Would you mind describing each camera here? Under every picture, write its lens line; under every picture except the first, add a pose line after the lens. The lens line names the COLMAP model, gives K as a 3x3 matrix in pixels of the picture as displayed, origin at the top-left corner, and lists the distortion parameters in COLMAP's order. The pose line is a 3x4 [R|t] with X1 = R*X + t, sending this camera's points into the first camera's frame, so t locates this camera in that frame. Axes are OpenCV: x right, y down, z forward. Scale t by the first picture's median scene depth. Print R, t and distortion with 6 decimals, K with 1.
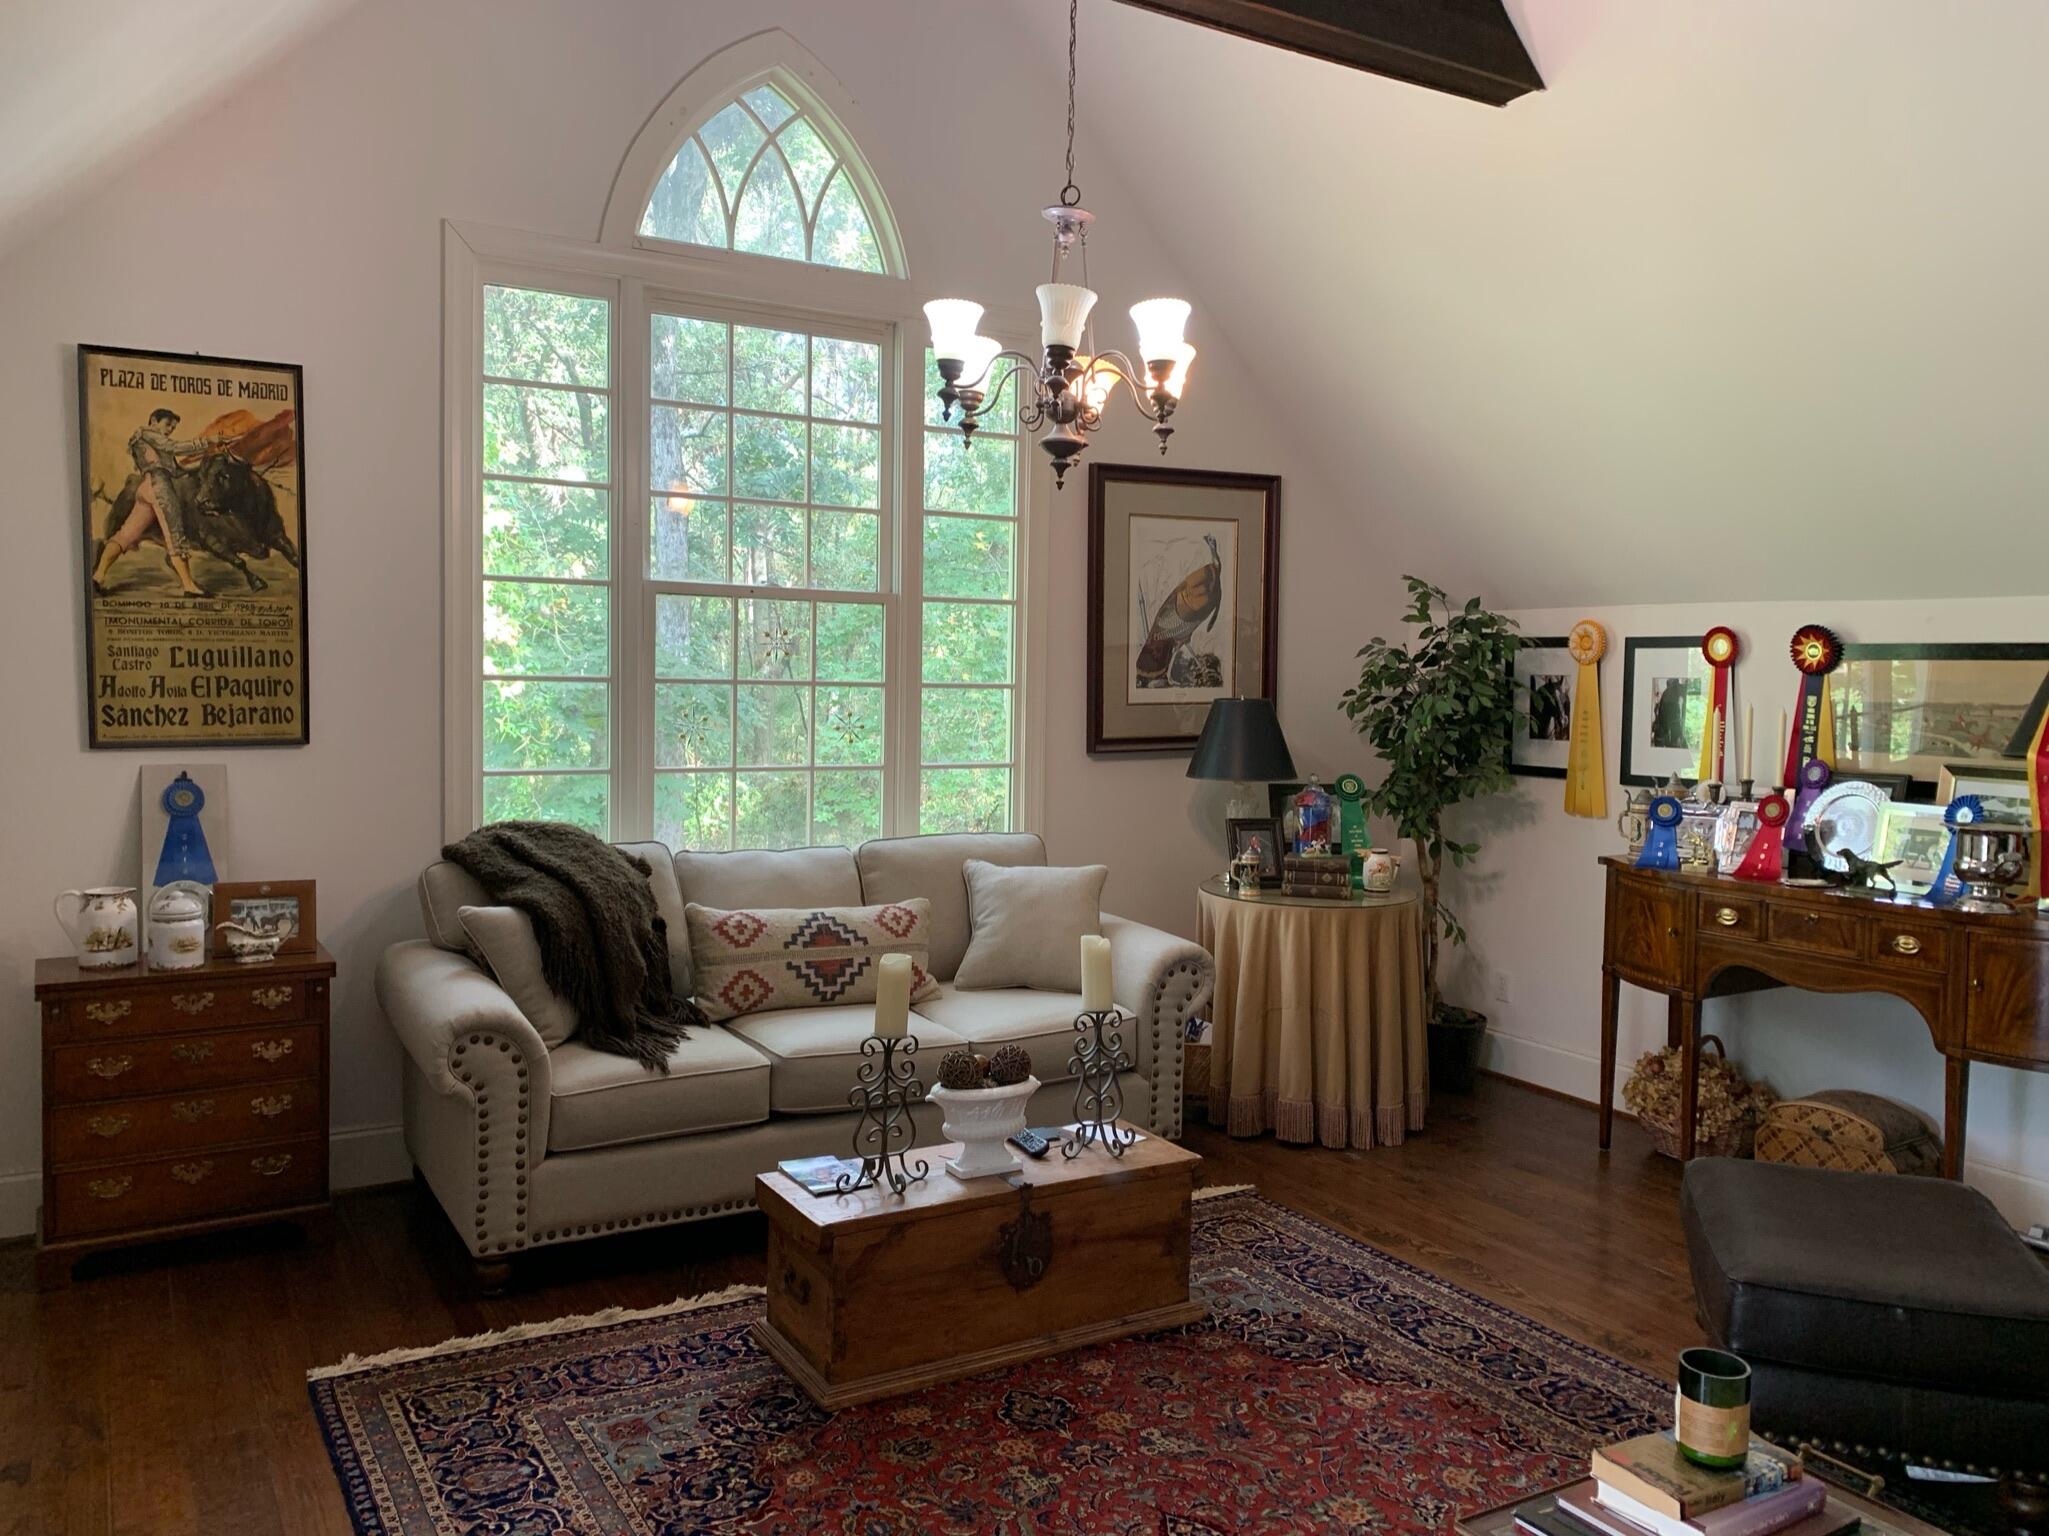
lens RADIAL K [[1578.0, 0, 1054.4], [0, 1578.0, 755.1], [0, 0, 1]] dist [-0.001830, -0.014033]
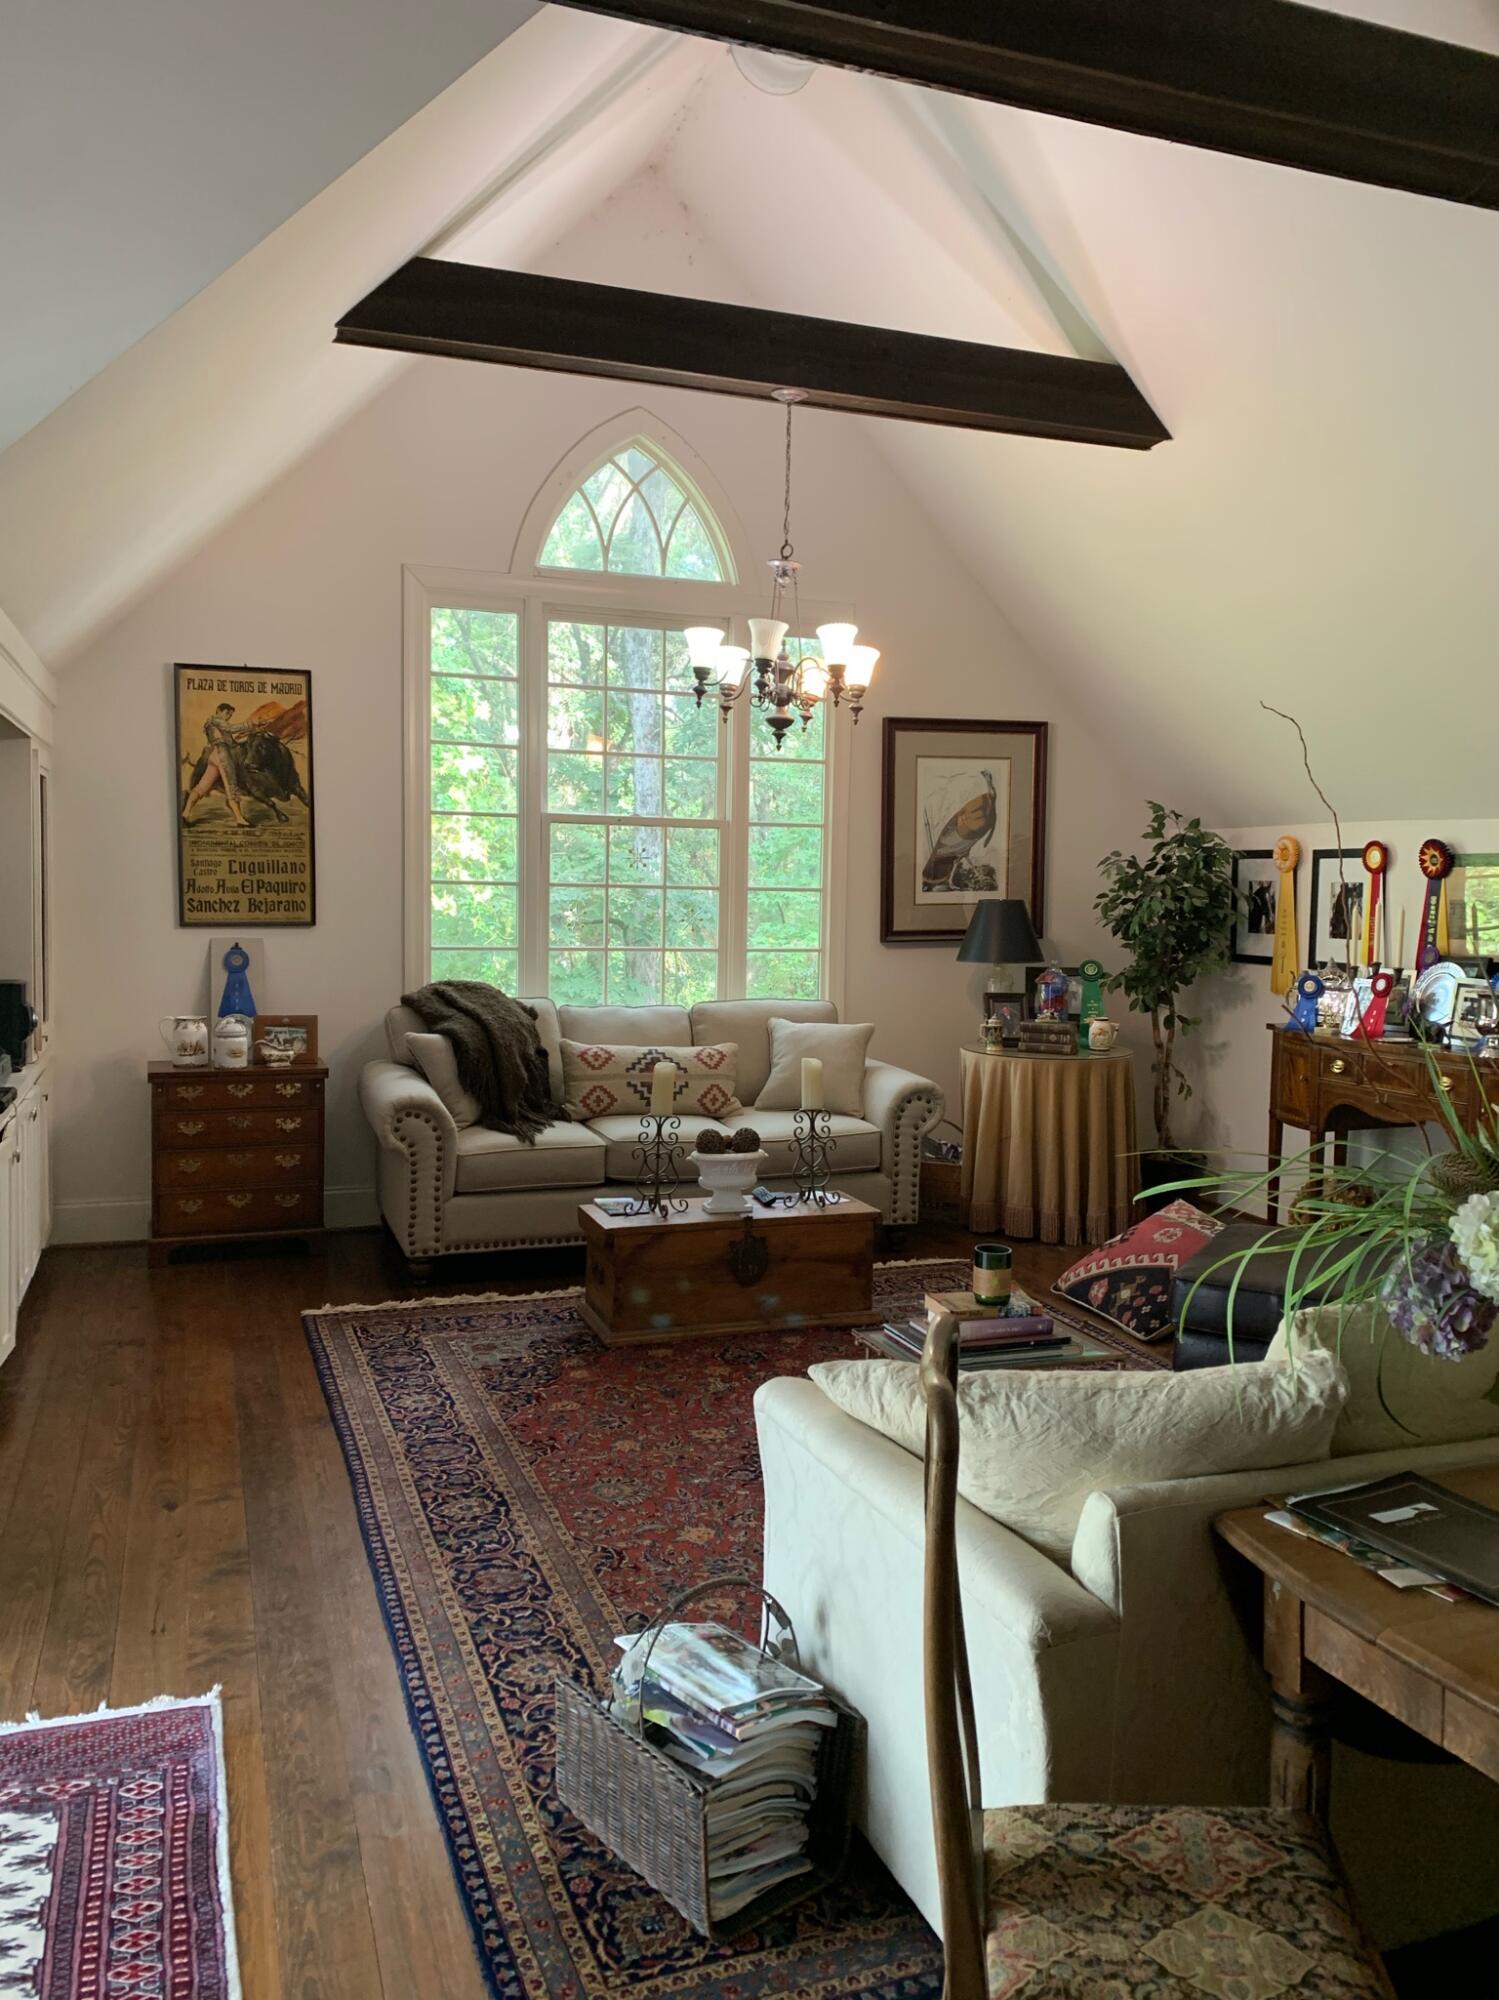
lens RADIAL K [[1519.3, 0, 749.5], [0, 1519.3, 1000.0], [0, 0, 1]] dist [0.087022, -0.365925]
pose [[0.980920, 0.014220, -0.193889, 0.210298], [-0.010312, 0.999723, 0.021150, 0.028624], [0.194136, -0.018747, 0.980795, -0.335954]]
